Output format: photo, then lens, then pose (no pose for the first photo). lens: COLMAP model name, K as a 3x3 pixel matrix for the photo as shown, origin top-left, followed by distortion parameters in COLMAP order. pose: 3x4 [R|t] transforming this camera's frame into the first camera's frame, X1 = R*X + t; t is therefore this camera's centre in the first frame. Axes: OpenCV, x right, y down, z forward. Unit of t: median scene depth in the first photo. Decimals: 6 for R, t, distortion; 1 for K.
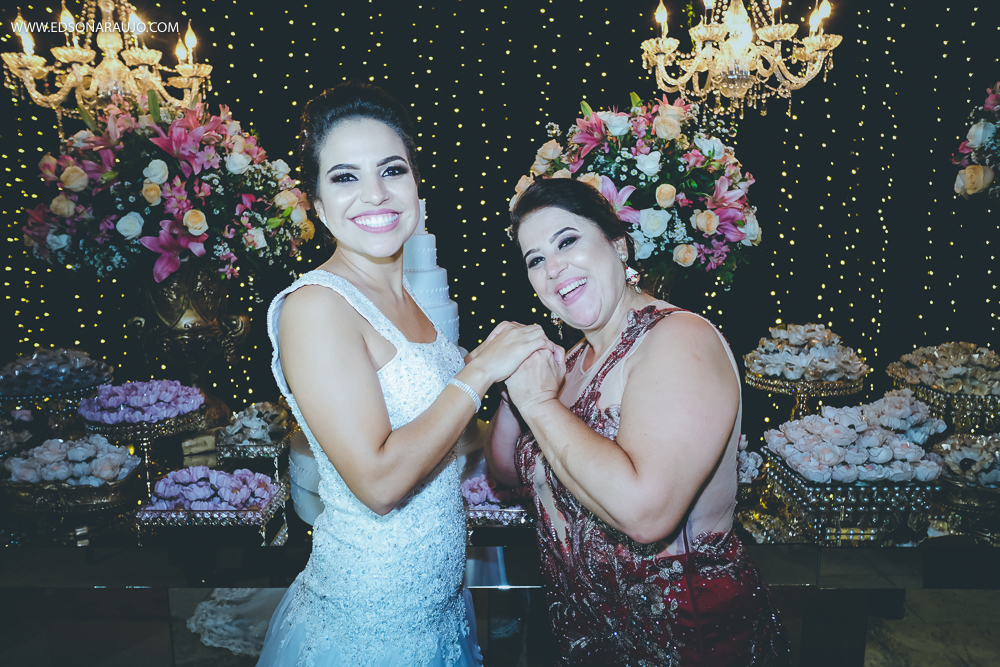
lens RADIAL K [[771.1, 0, 500.0], [0, 771.1, 333.5], [0, 0, 1]] dist [-0.028988, 0.025100]
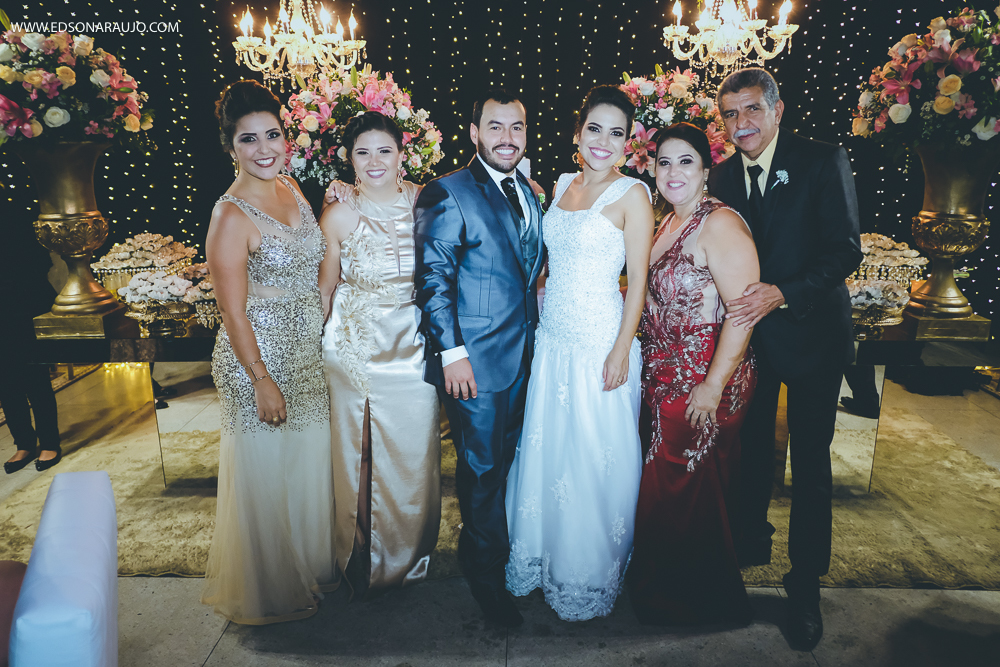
lens RADIAL K [[771.1, 0, 500.0], [0, 771.1, 333.5], [0, 0, 1]] dist [-0.028988, 0.025100]
pose [[0.999834, 0.006211, -0.017107, -0.116183], [-0.004669, 0.996043, 0.088746, 0.088511], [0.017590, -0.088652, 0.995907, -0.608670]]
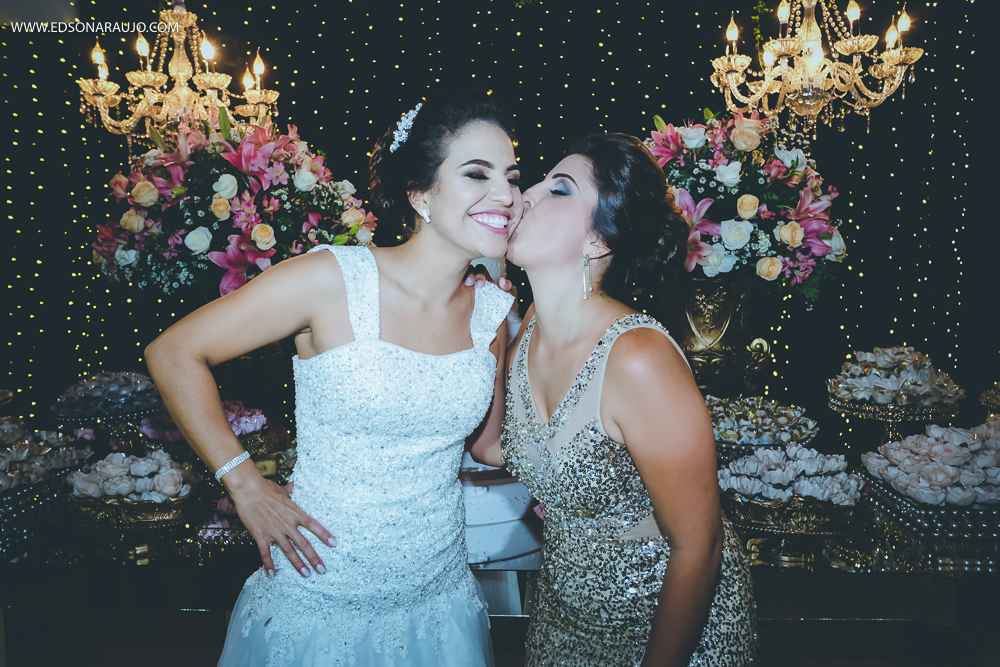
lens RADIAL K [[770.3, 0, 502.6], [0, 770.3, 333.8], [0, 0, 1]] dist [-0.023620, 0.014380]
pose [[0.998736, 0.000852, -0.050257, -0.038423], [-0.004284, 0.997661, -0.068217, 0.042485], [0.050082, 0.068346, 0.996404, 0.039700]]
